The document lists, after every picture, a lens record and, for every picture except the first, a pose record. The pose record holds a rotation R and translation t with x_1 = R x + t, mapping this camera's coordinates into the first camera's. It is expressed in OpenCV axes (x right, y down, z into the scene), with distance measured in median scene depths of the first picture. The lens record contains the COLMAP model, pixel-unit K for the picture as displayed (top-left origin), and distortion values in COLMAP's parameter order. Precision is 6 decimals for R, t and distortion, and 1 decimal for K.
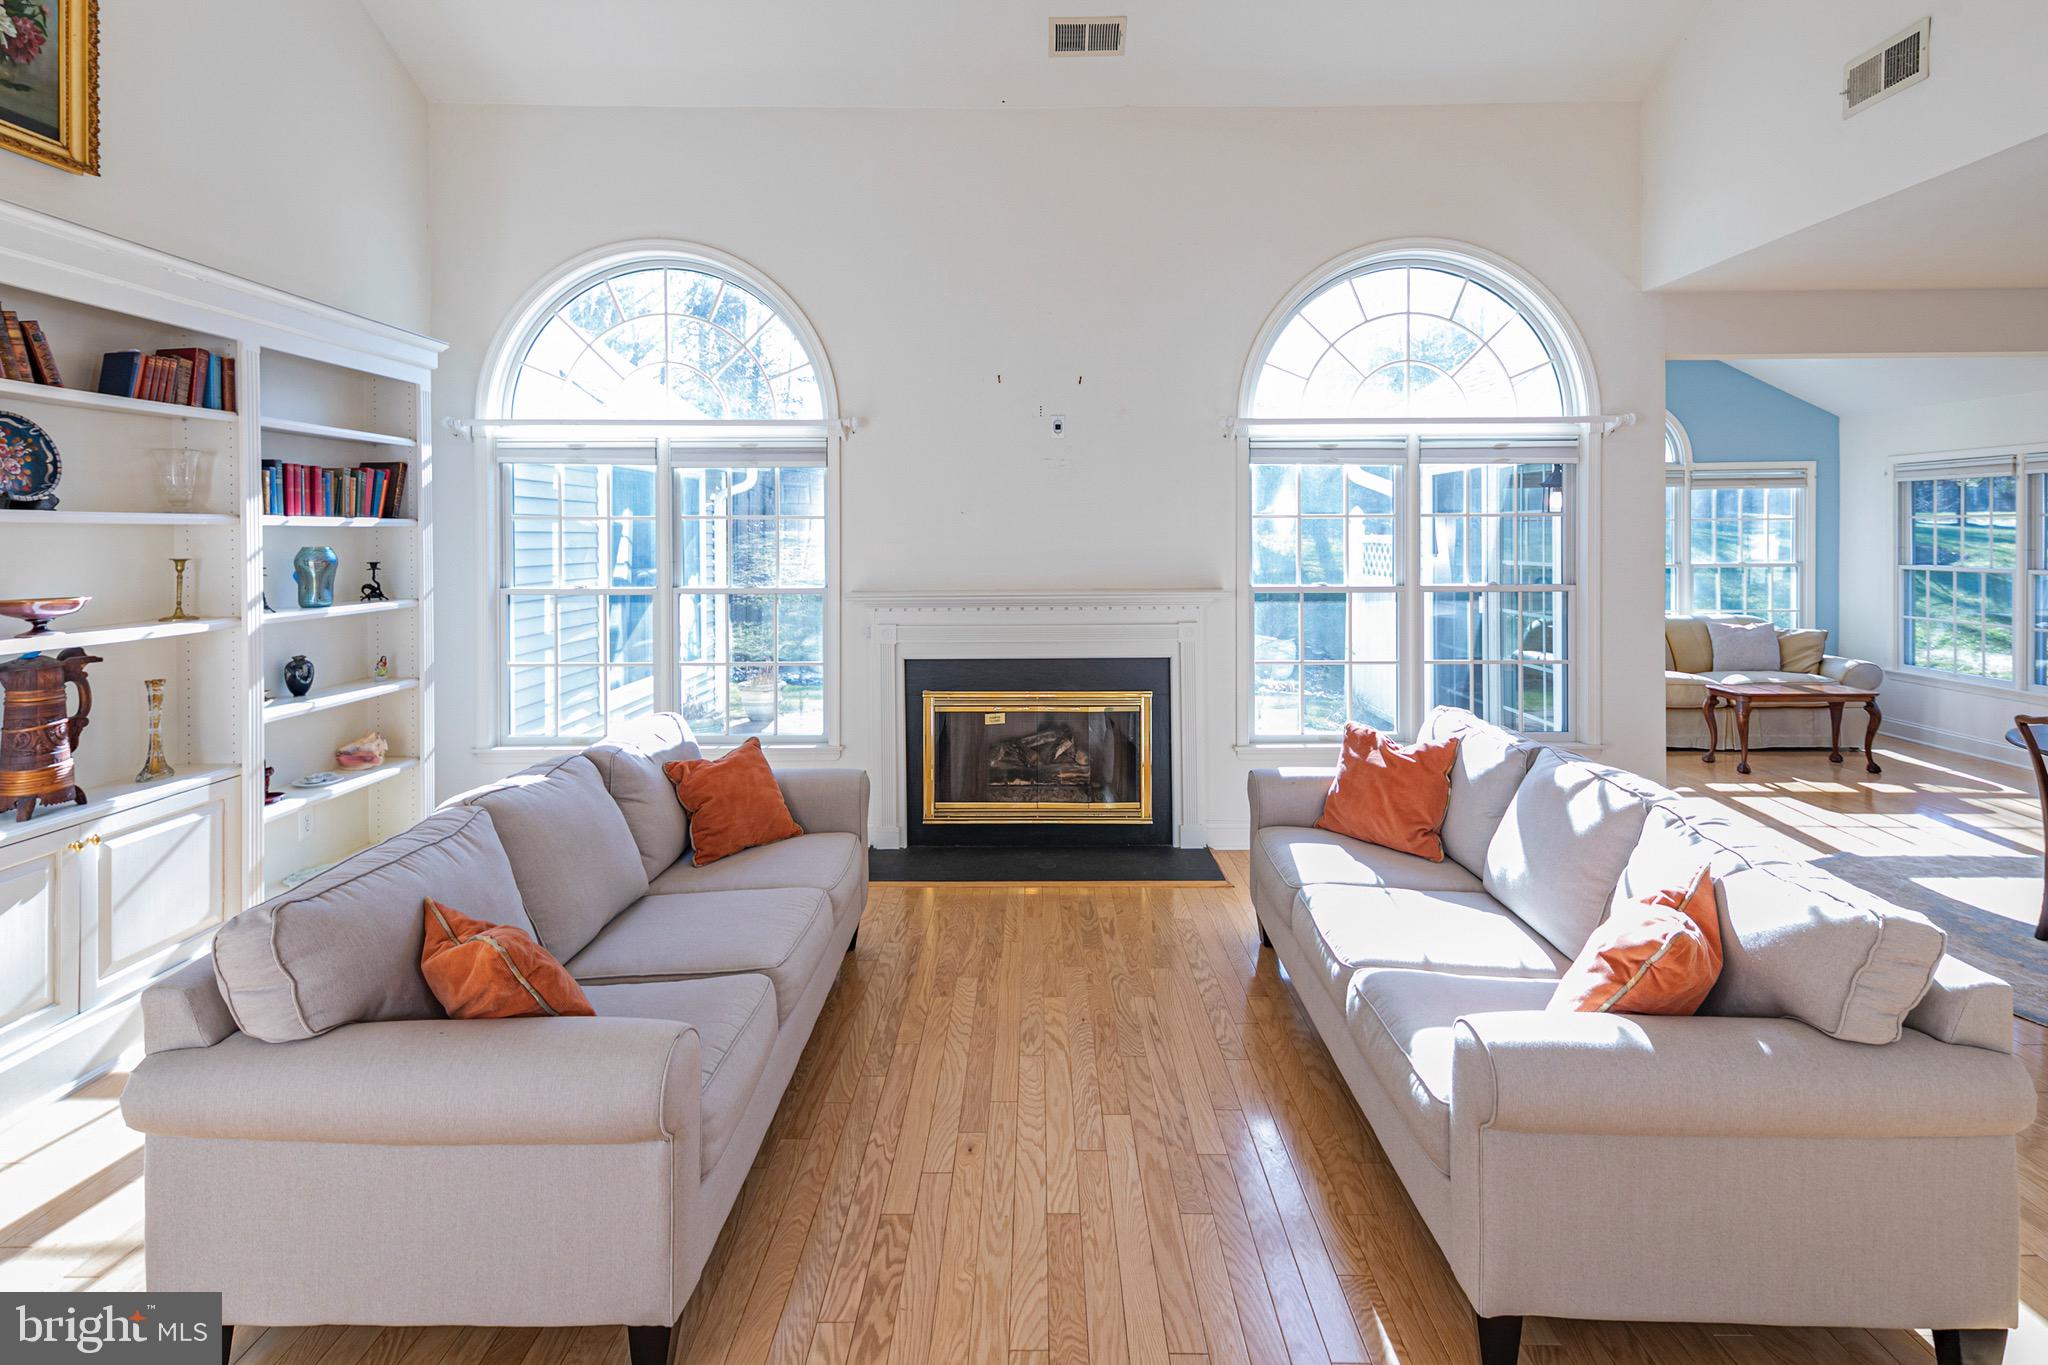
lens RADIAL K [[993.7, 0, 1035.0], [0, 993.7, 541.7], [0, 0, 1]] dist [0.017113, -0.004097]
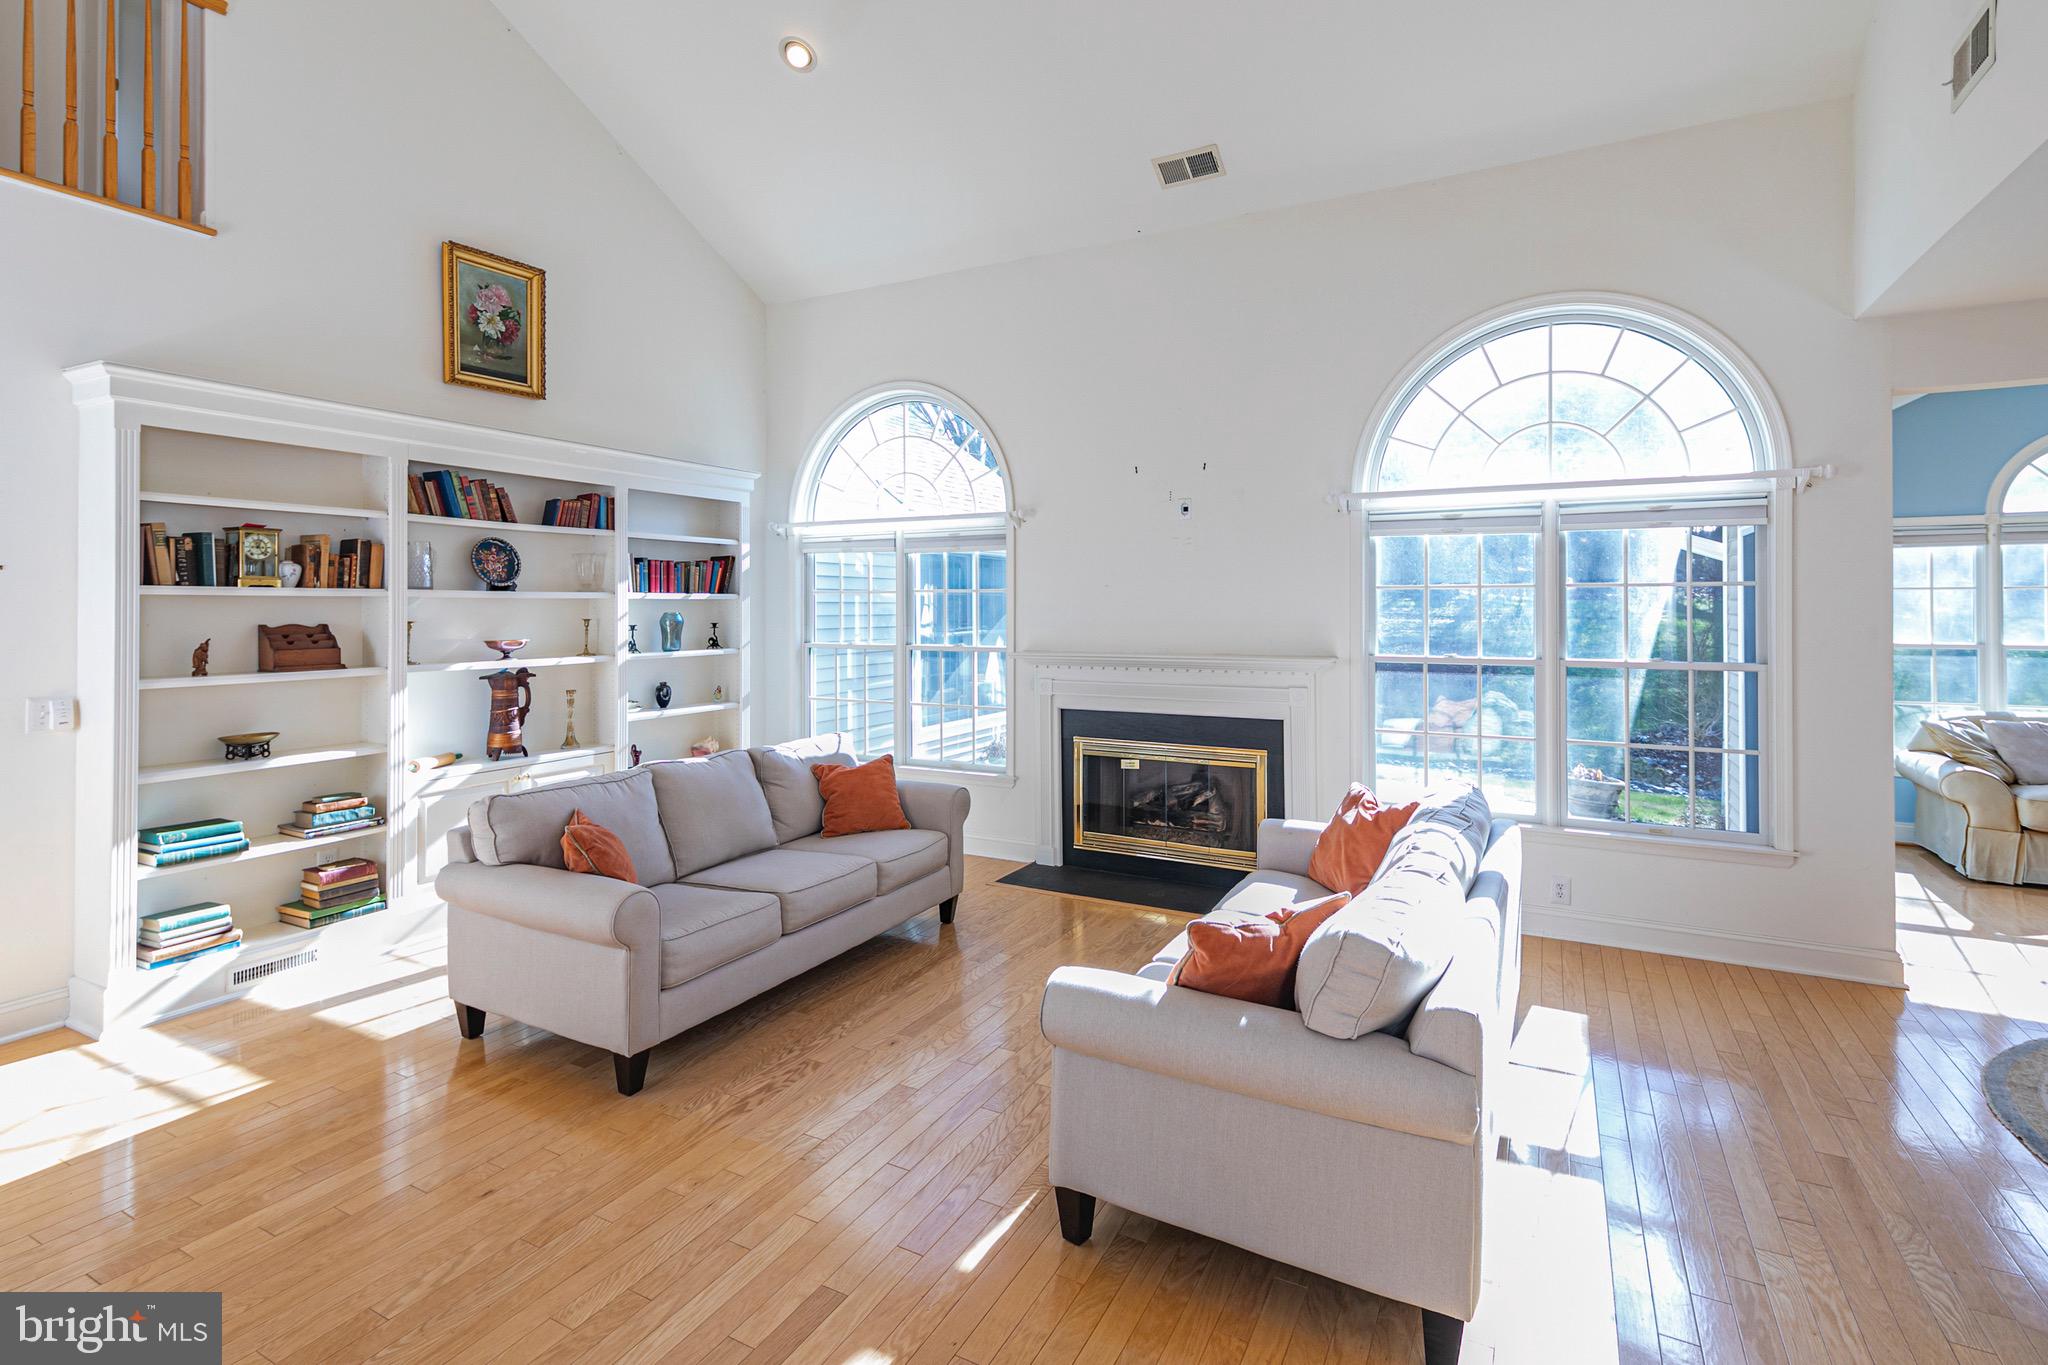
lens RADIAL K [[981.9, 0, 1004.8], [0, 981.9, 599.8], [0, 0, 1]] dist [0.019481, -0.001375]
pose [[0.877509, -0.000999, -0.479558, 0.469962], [-0.004598, 0.999934, -0.010497, -0.000777], [0.479537, 0.011417, 0.877447, -0.094045]]
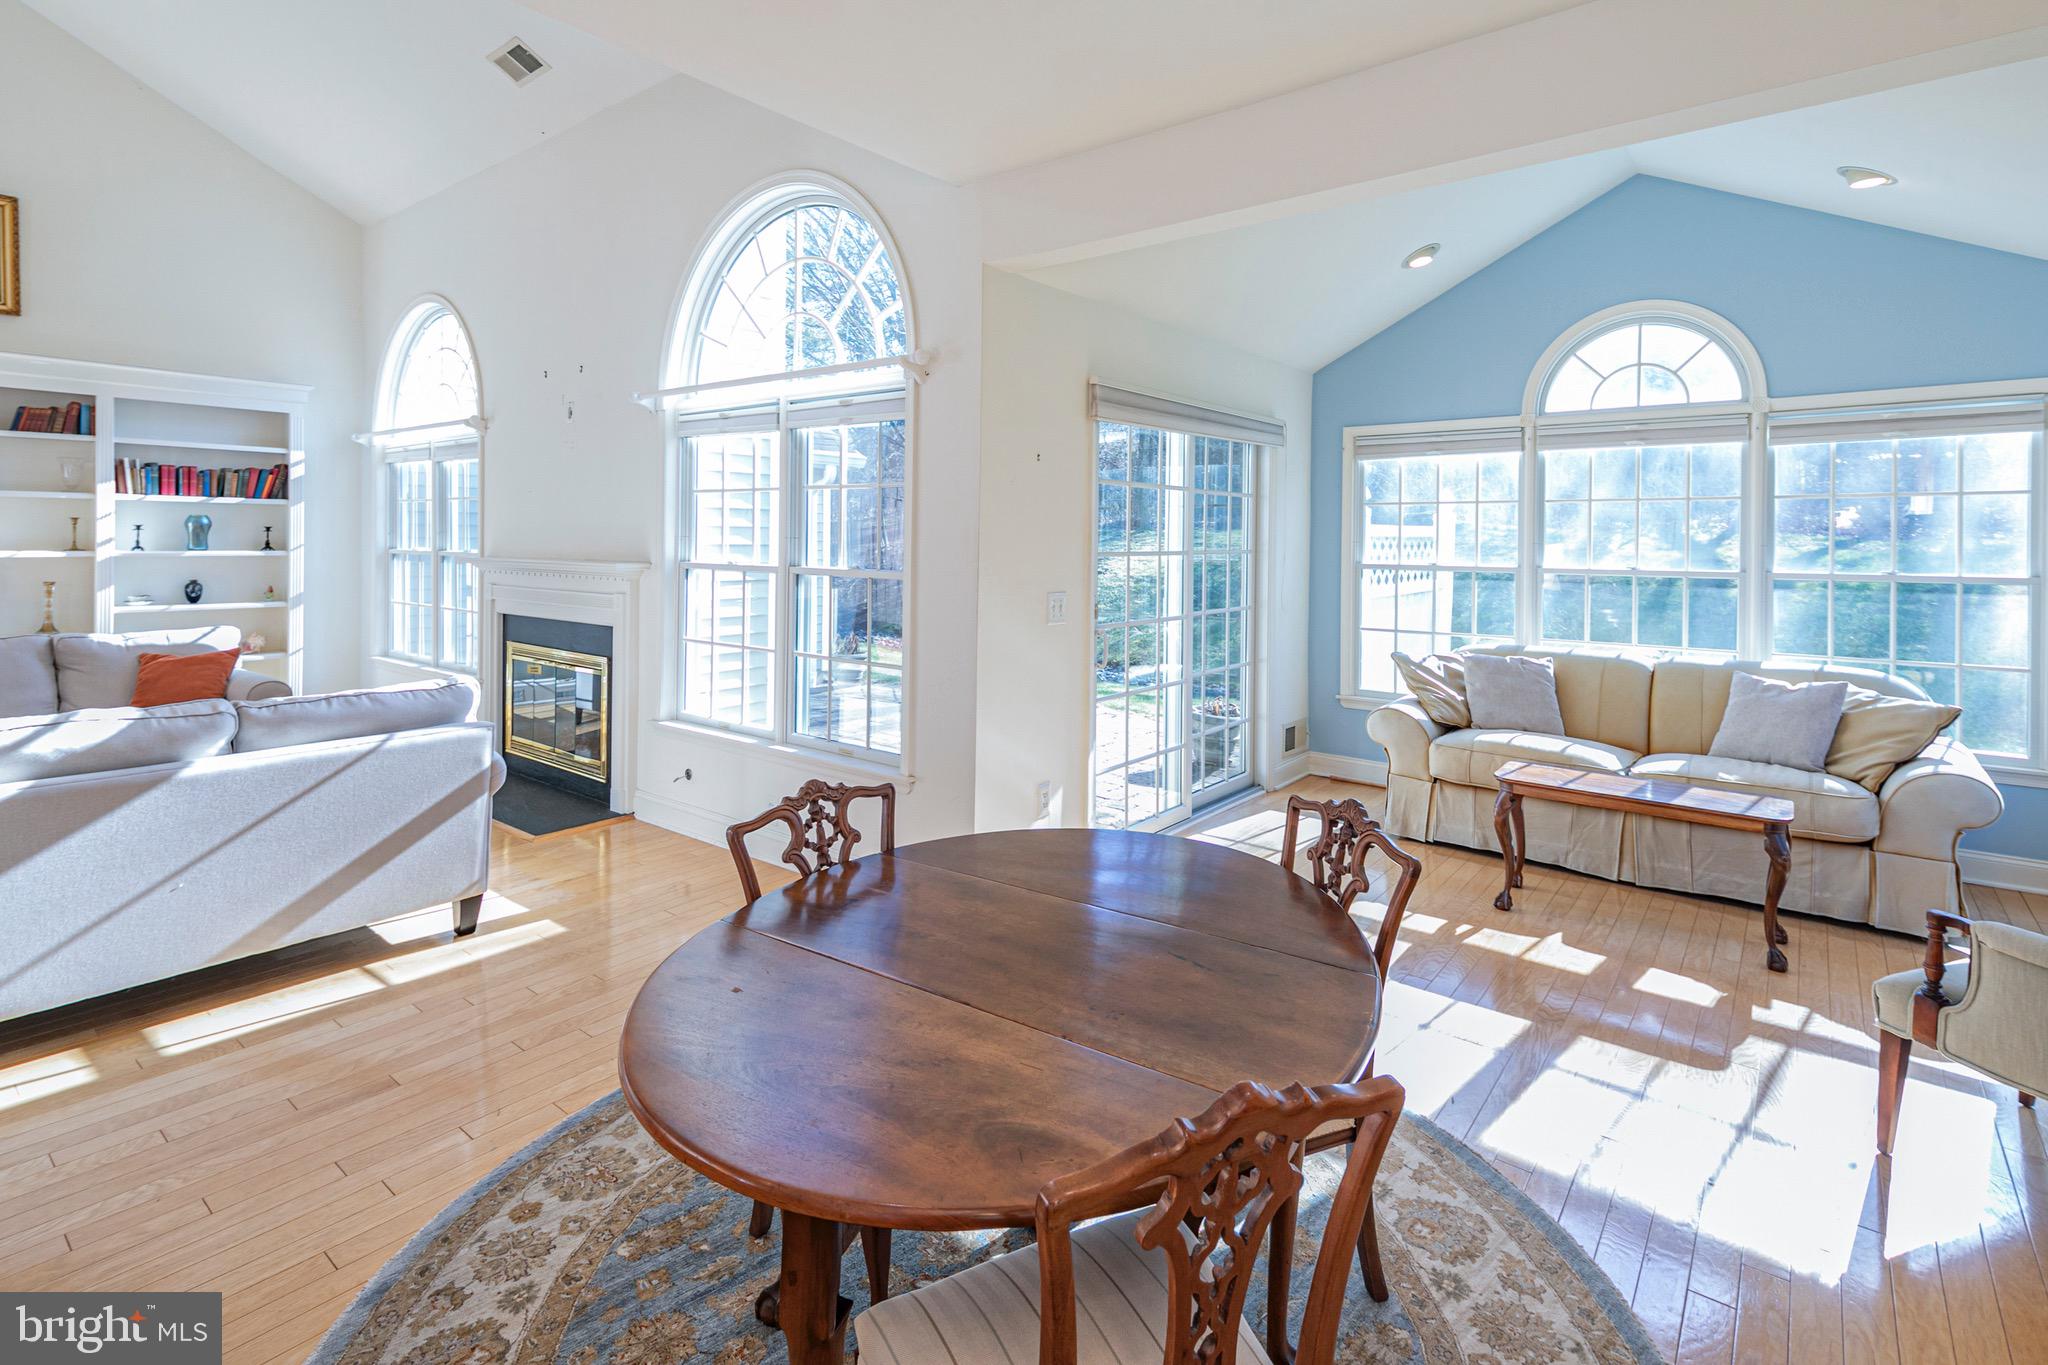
lens RADIAL K [[985.6, 0, 1005.8], [0, 985.6, 544.1], [0, 0, 1]] dist [0.019083, -0.000424]
pose [[0.774807, 0.016468, -0.631984, 1.378558], [-0.018616, 0.999821, 0.003229, 0.023584], [0.631924, 0.009263, 0.774975, 0.561244]]
